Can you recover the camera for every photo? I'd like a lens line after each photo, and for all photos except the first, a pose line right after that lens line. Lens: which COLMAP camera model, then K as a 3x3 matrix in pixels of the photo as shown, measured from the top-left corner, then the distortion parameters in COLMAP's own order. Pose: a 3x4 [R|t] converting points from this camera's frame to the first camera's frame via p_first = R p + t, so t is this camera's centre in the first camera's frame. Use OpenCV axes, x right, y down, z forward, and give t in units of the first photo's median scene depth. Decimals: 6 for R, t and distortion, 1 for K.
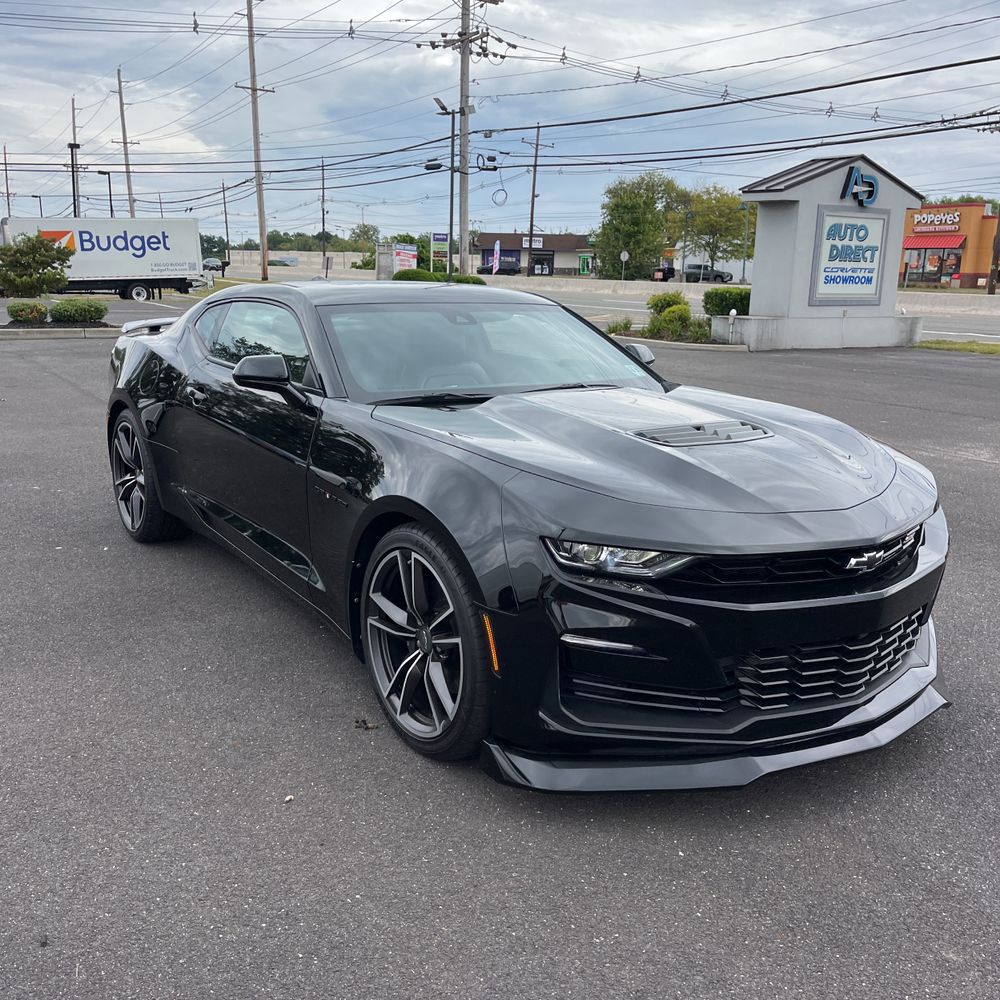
lens RADIAL K [[1022.8, 0, 512.3], [0, 1022.8, 506.0], [0, 0, 1]] dist [0.031131, 0.008490]
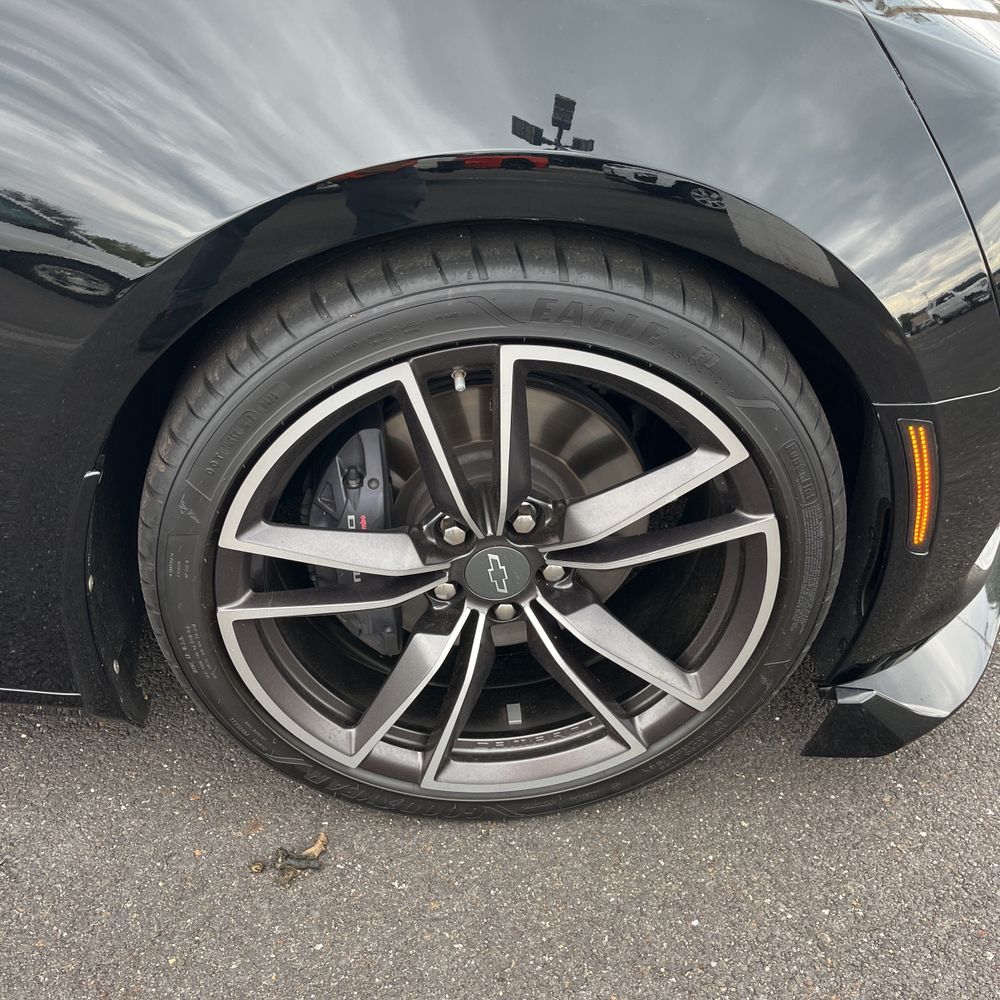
lens RADIAL K [[1016.0, 0, 508.2], [0, 1016.0, 501.7], [0, 0, 1]] dist [0.032213, -0.002540]
pose [[0.515671, -0.479306, 0.710175, -0.024589], [0.162840, 0.868602, 0.467989, -0.003969], [-0.841170, -0.125683, 0.525963, 0.063453]]
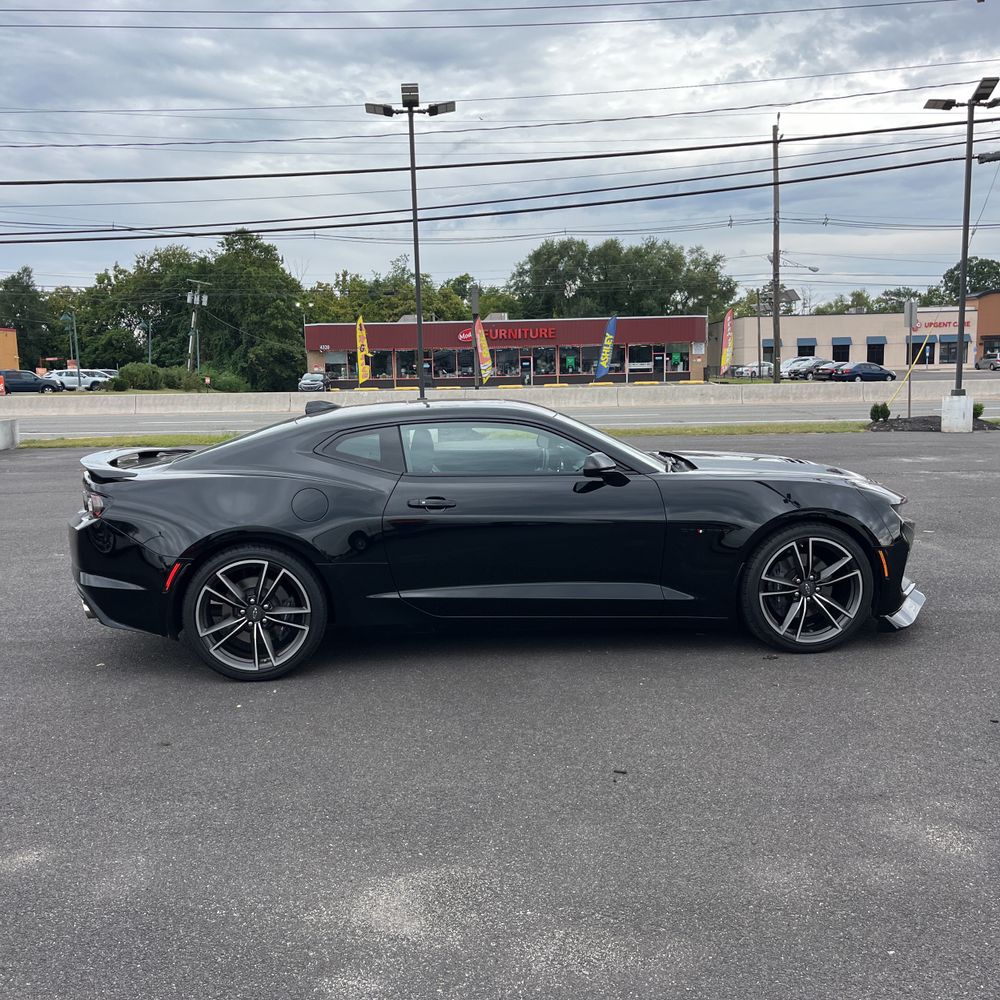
lens RADIAL K [[1016.1, 0, 505.9], [0, 1016.1, 498.6], [0, 0, 1]] dist [0.038798, -0.032614]
pose [[0.494209, -0.143717, 0.857381, -0.141650], [0.227415, 0.973270, 0.032057, -0.015097], [-0.839071, 0.179138, 0.513683, 0.039211]]
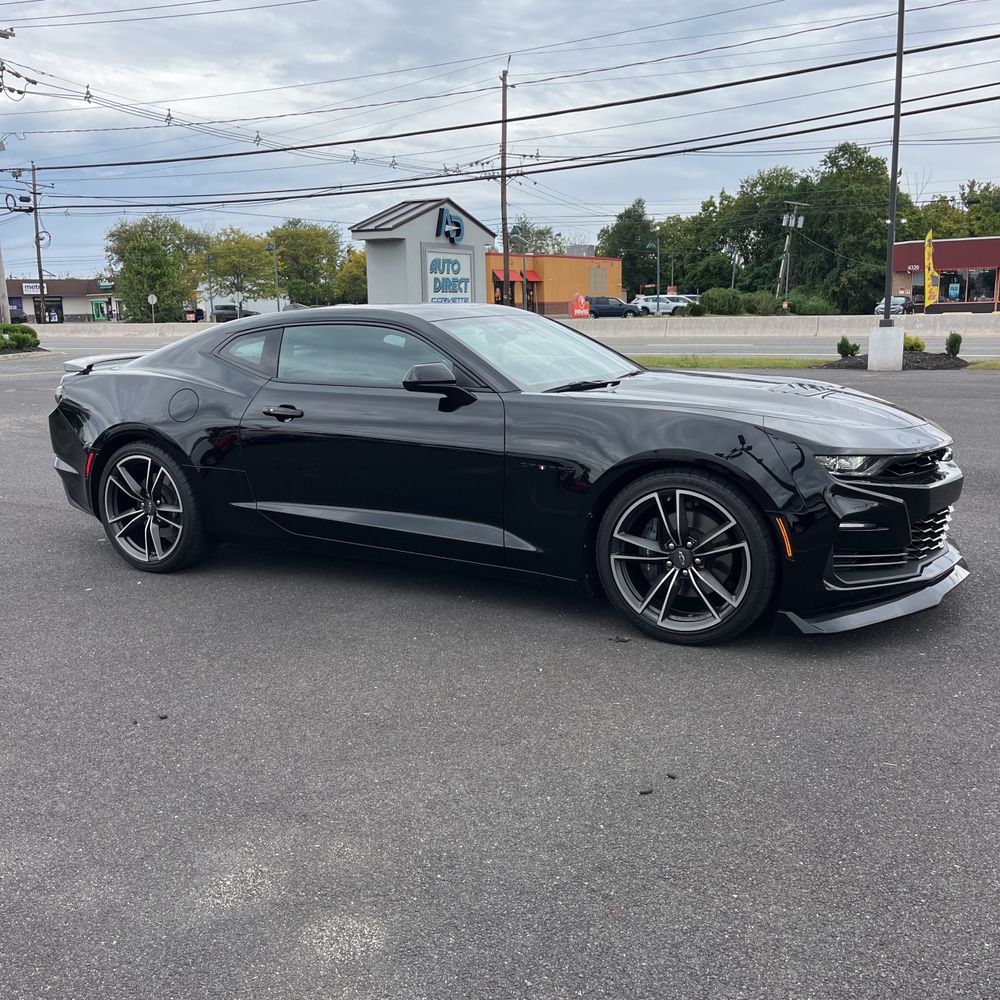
lens RADIAL K [[1020.2, 0, 501.6], [0, 1020.2, 500.0], [0, 0, 1]] dist [0.031252, -0.013957]
pose [[0.895149, -0.124669, 0.427979, -0.065242], [0.142638, 0.989724, -0.010034, 0.002922], [-0.422330, 0.070028, 0.903733, -0.006874]]
